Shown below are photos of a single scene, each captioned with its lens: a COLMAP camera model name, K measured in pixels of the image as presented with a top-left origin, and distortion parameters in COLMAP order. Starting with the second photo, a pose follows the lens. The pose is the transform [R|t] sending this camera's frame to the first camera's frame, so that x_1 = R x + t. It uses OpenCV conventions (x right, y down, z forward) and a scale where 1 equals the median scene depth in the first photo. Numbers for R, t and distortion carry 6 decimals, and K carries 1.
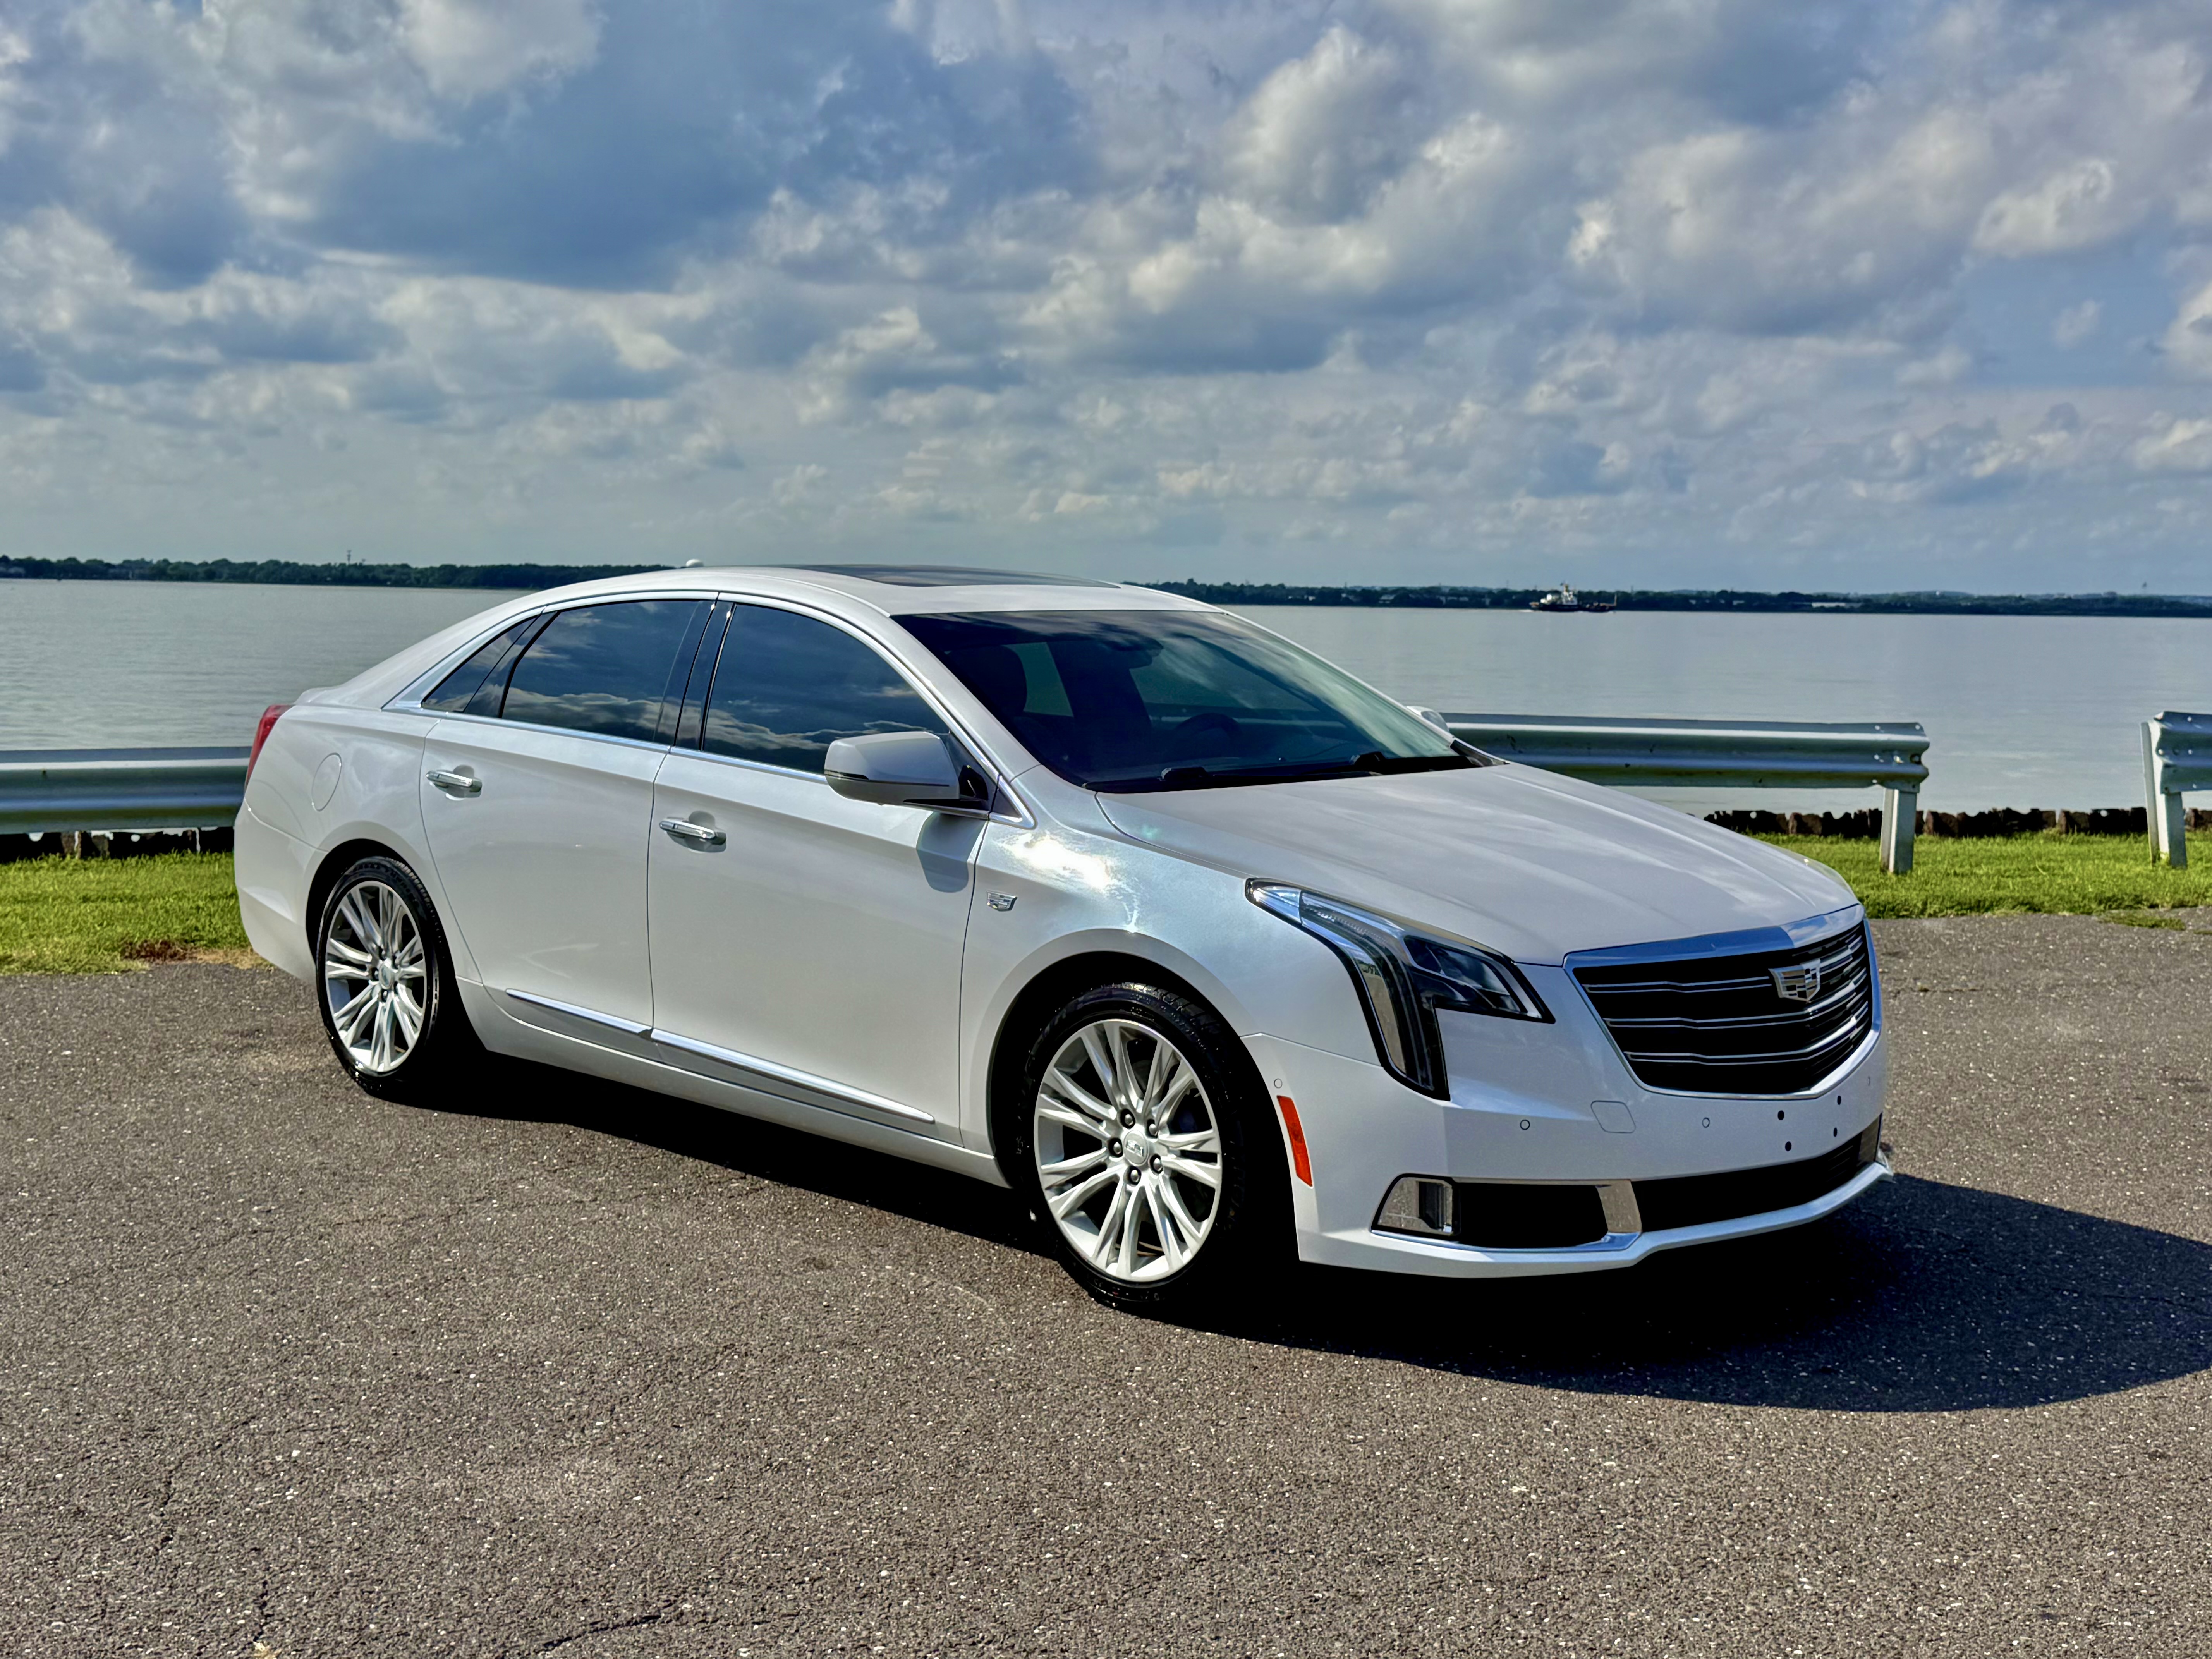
lens RADIAL K [[2589.4, 0, 1085.5], [0, 2589.4, 901.6], [0, 0, 1]] dist [0.087070, 0.000000]
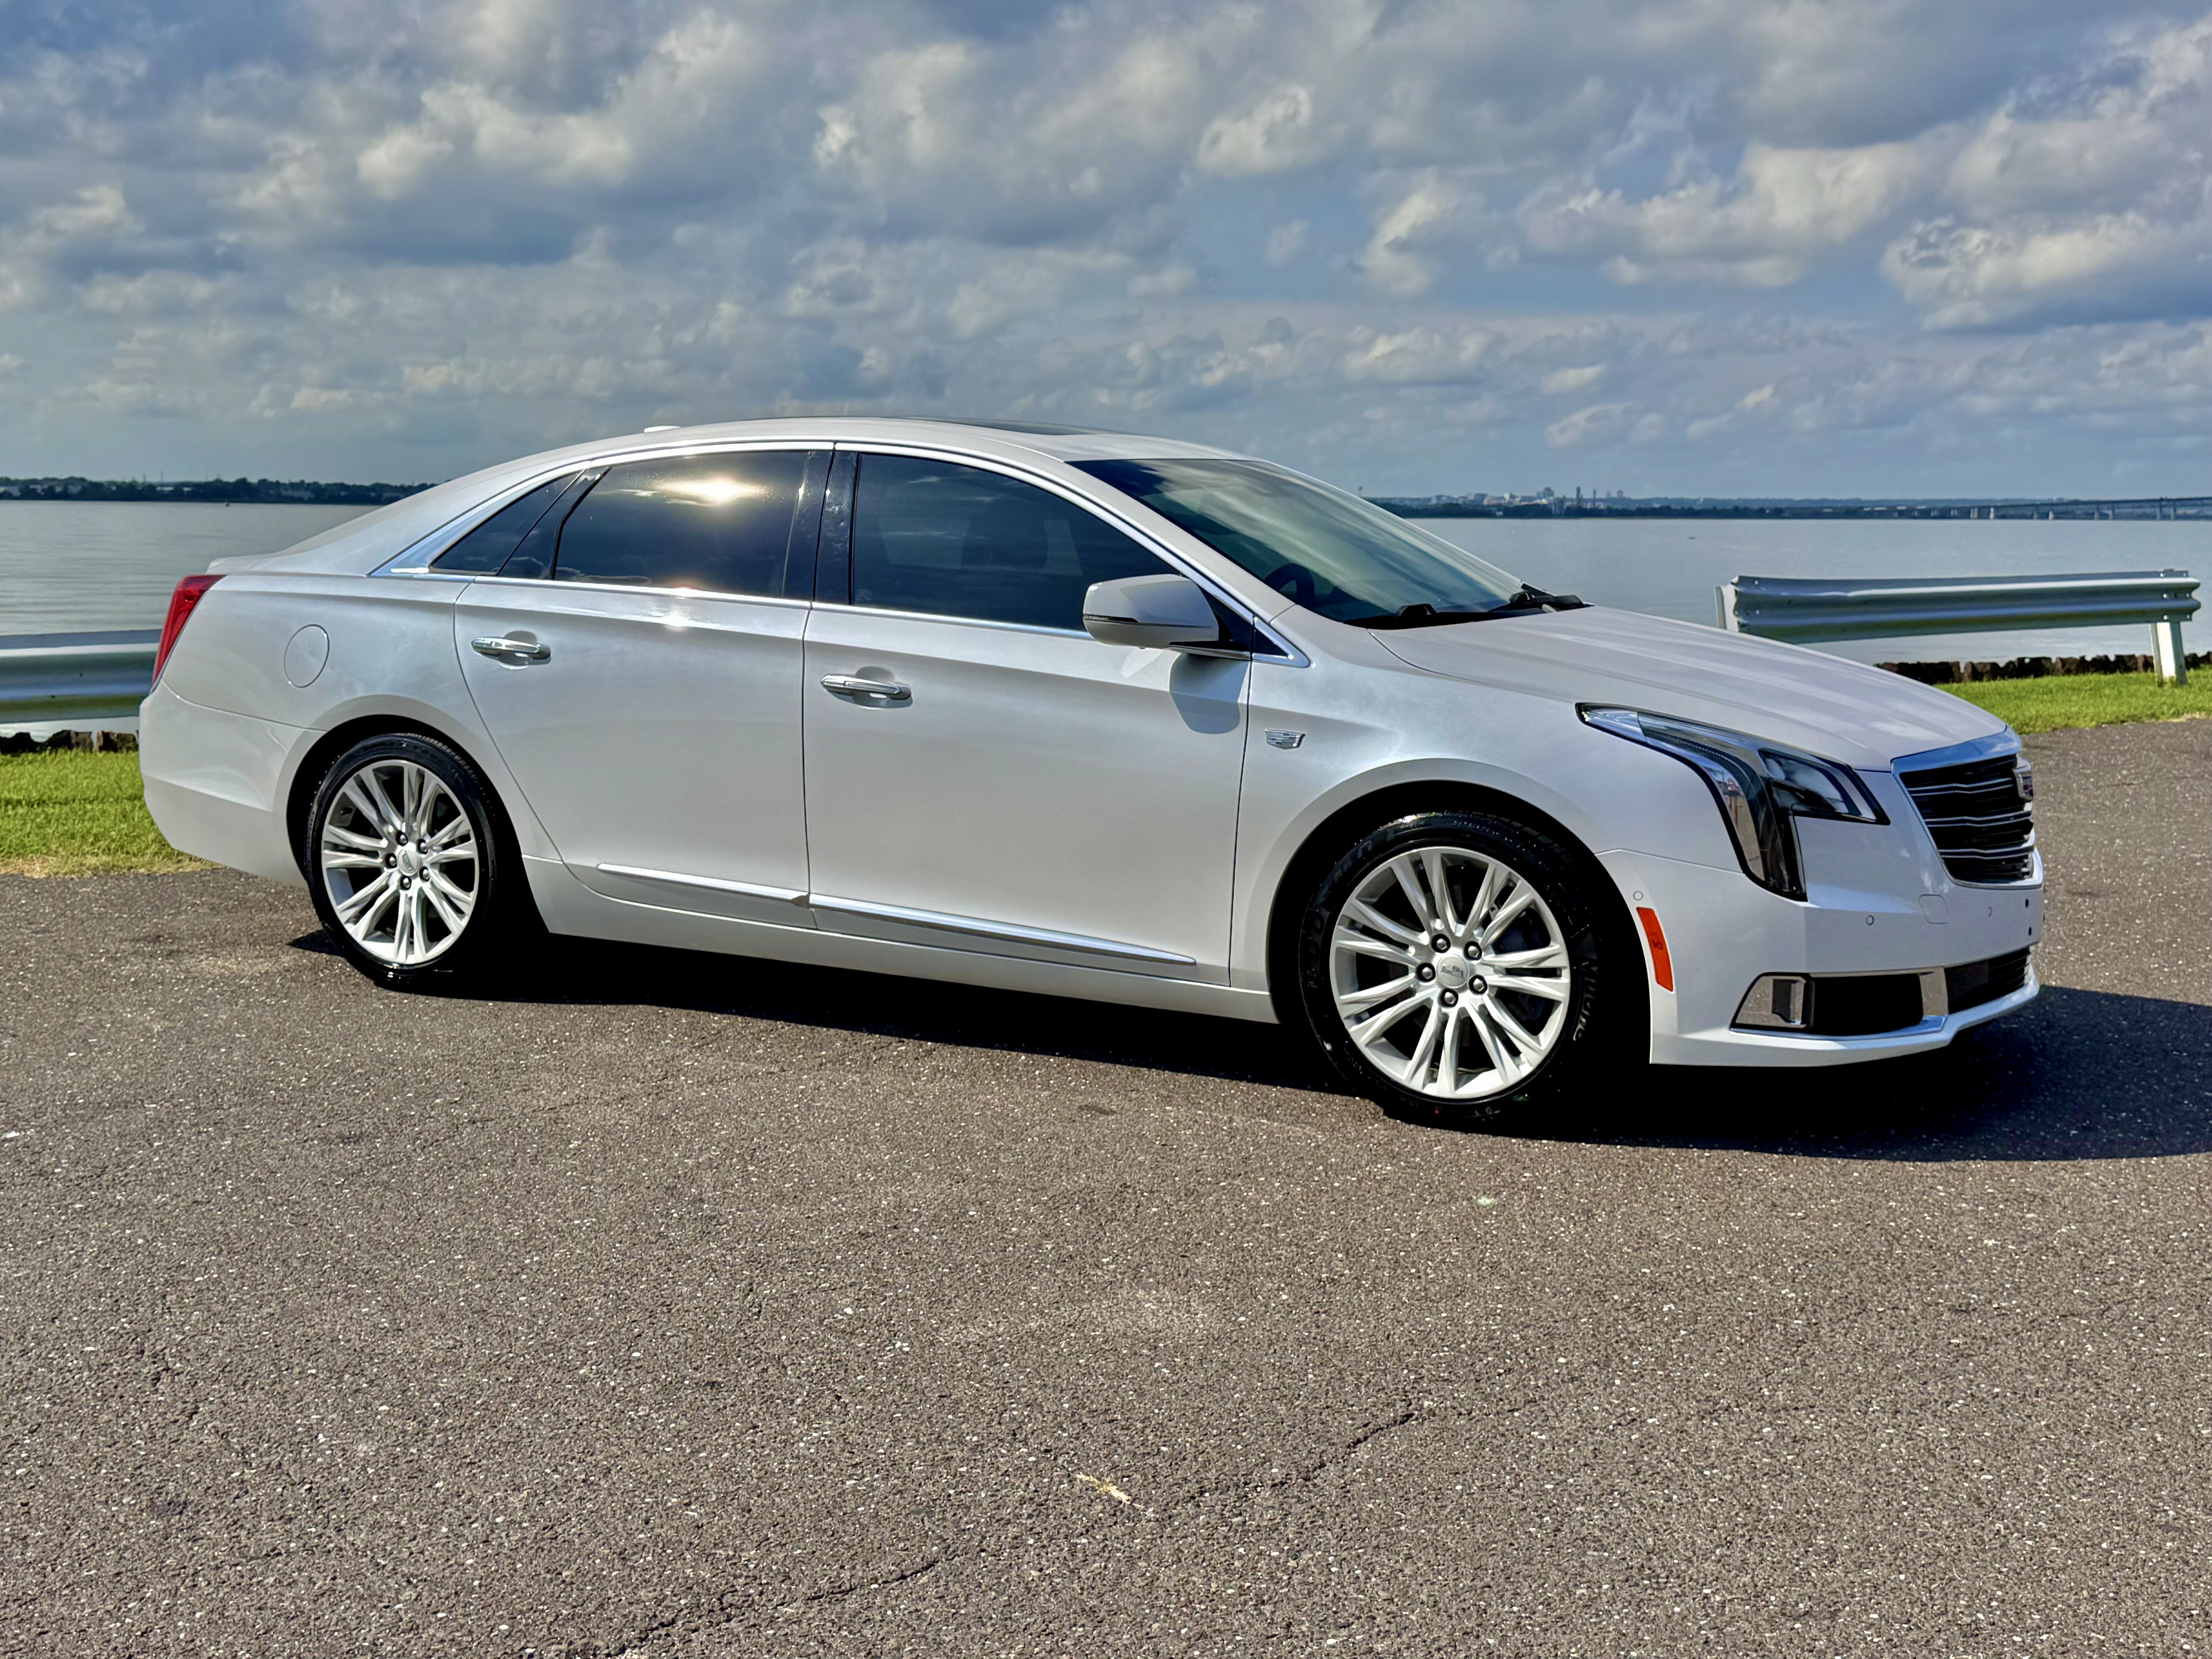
lens RADIAL K [[2589.4, 0, 1098.8], [0, 2589.4, 878.5], [0, 0, 1]] dist [0.087070, 0.000000]
pose [[0.958576, -0.048024, 0.280760, -0.289304], [0.040271, 0.998633, 0.033321, 0.013092], [-0.281976, -0.020634, 0.959200, 0.035844]]
